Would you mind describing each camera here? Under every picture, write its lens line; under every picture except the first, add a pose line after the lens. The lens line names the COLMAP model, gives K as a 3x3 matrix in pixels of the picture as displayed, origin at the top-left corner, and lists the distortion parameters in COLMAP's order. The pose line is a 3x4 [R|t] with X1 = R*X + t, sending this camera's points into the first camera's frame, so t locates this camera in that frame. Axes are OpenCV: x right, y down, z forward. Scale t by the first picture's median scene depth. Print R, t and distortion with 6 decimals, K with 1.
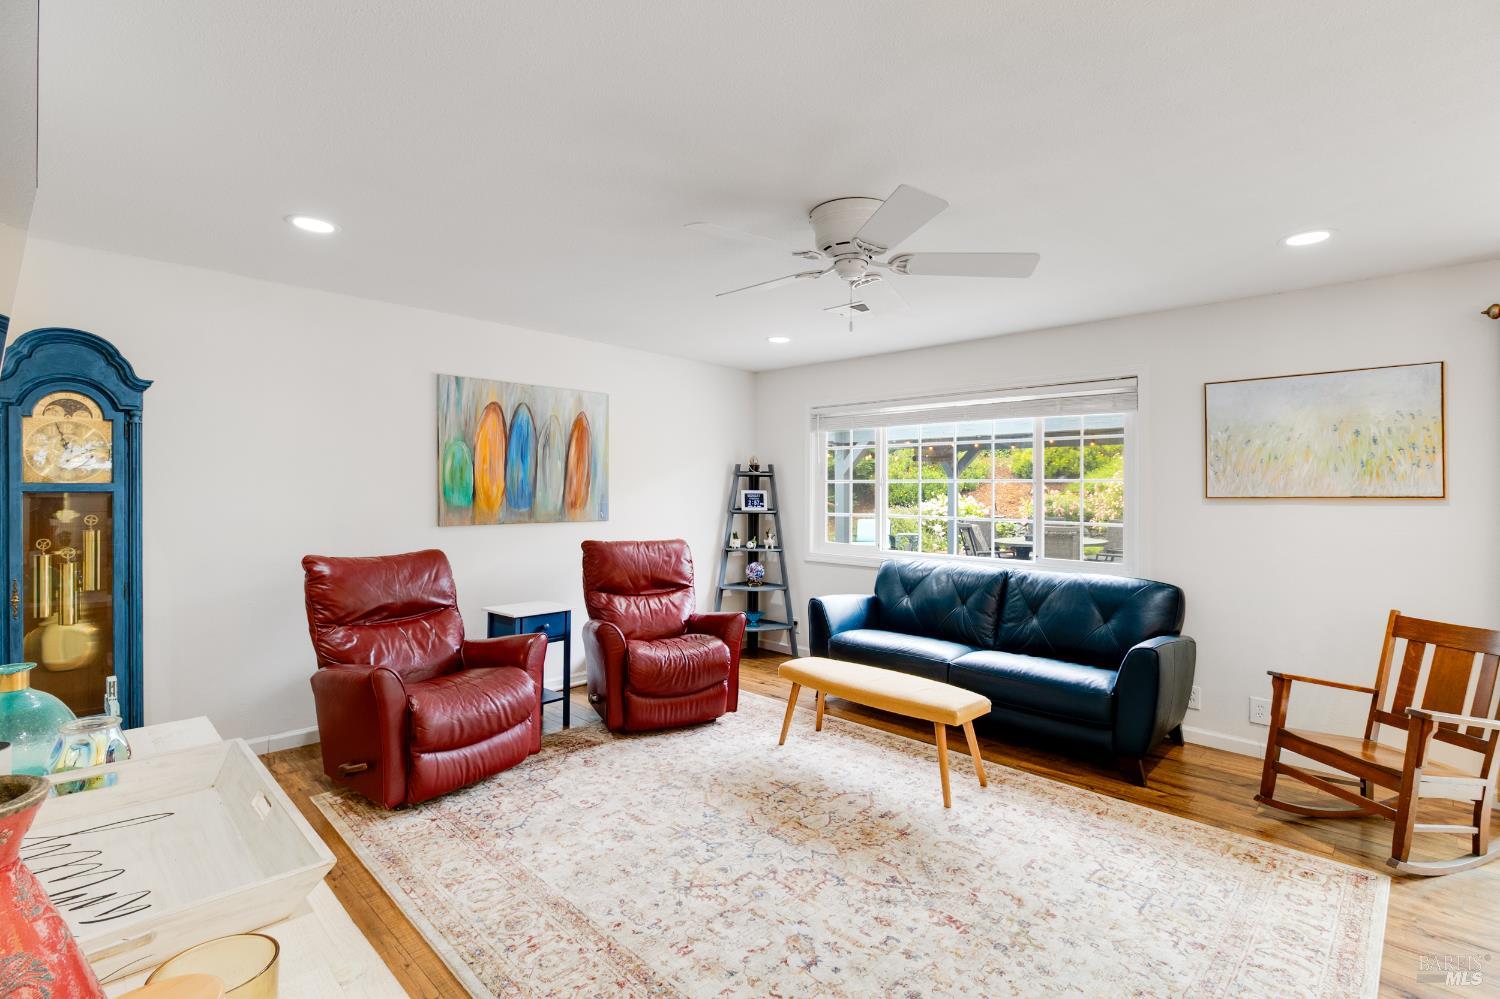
lens RADIAL K [[699.4, 0, 747.3], [0, 699.4, 487.8], [0, 0, 1]] dist [-0.001615, -0.001544]
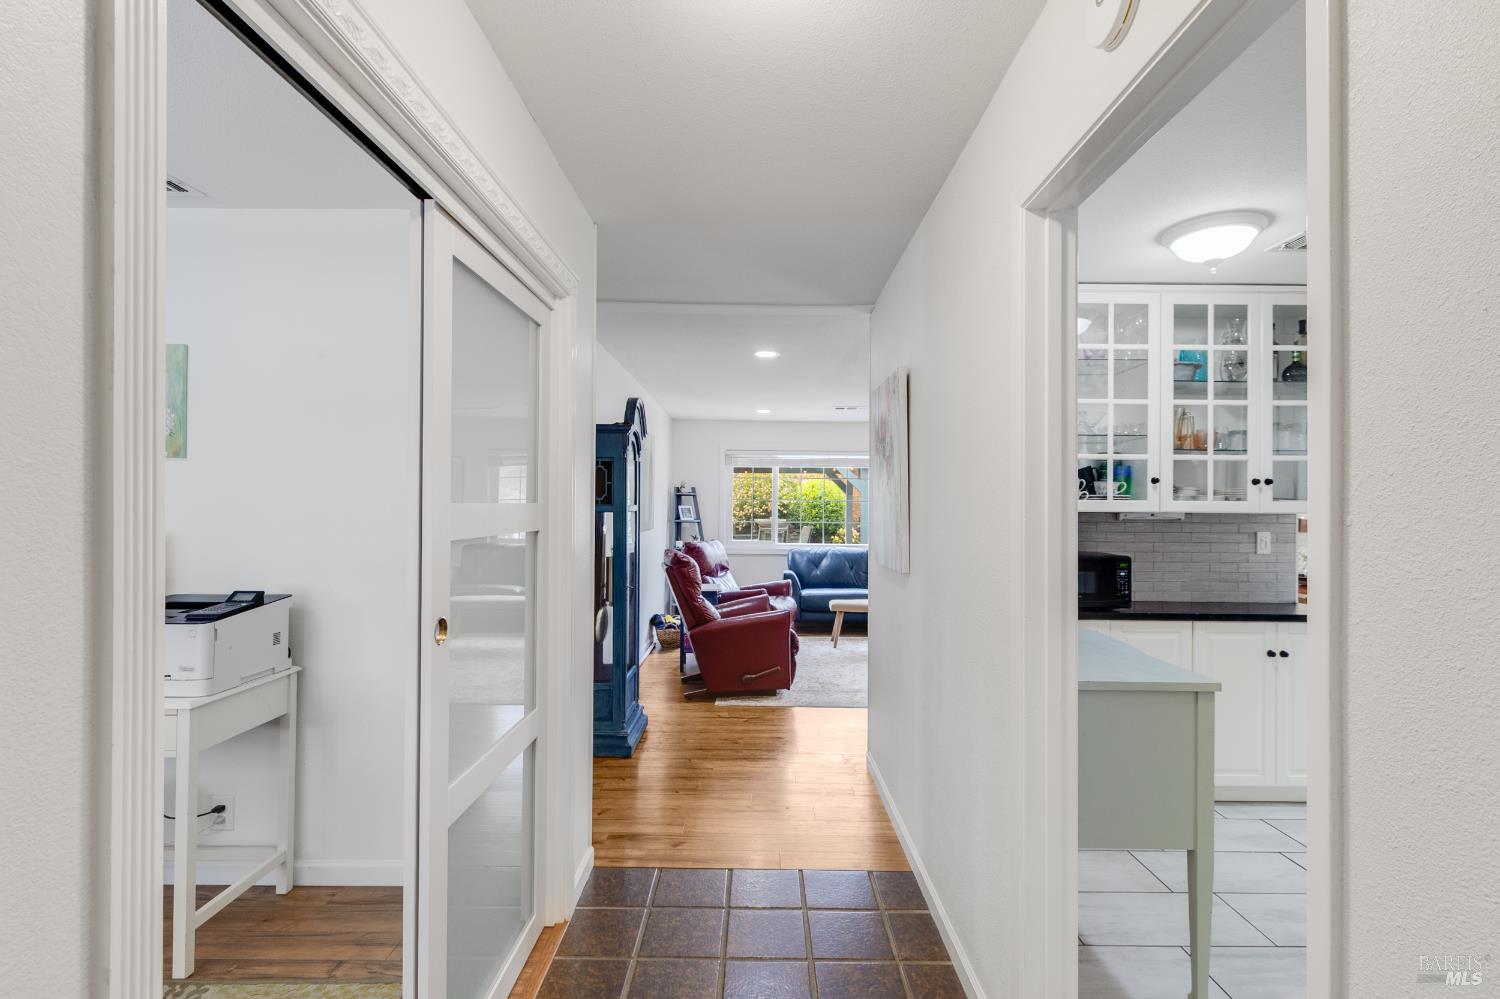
lens RADIAL K [[703.5, 0, 750.0], [0, 703.5, 499.5], [0, 0, 1]] dist [0.000838, -0.000218]
pose [[0.721249, 0.004912, 0.692659, -1.248210], [-0.007689, 0.999970, 0.000916, -0.015262], [-0.692633, -0.005987, 0.721265, -0.147875]]
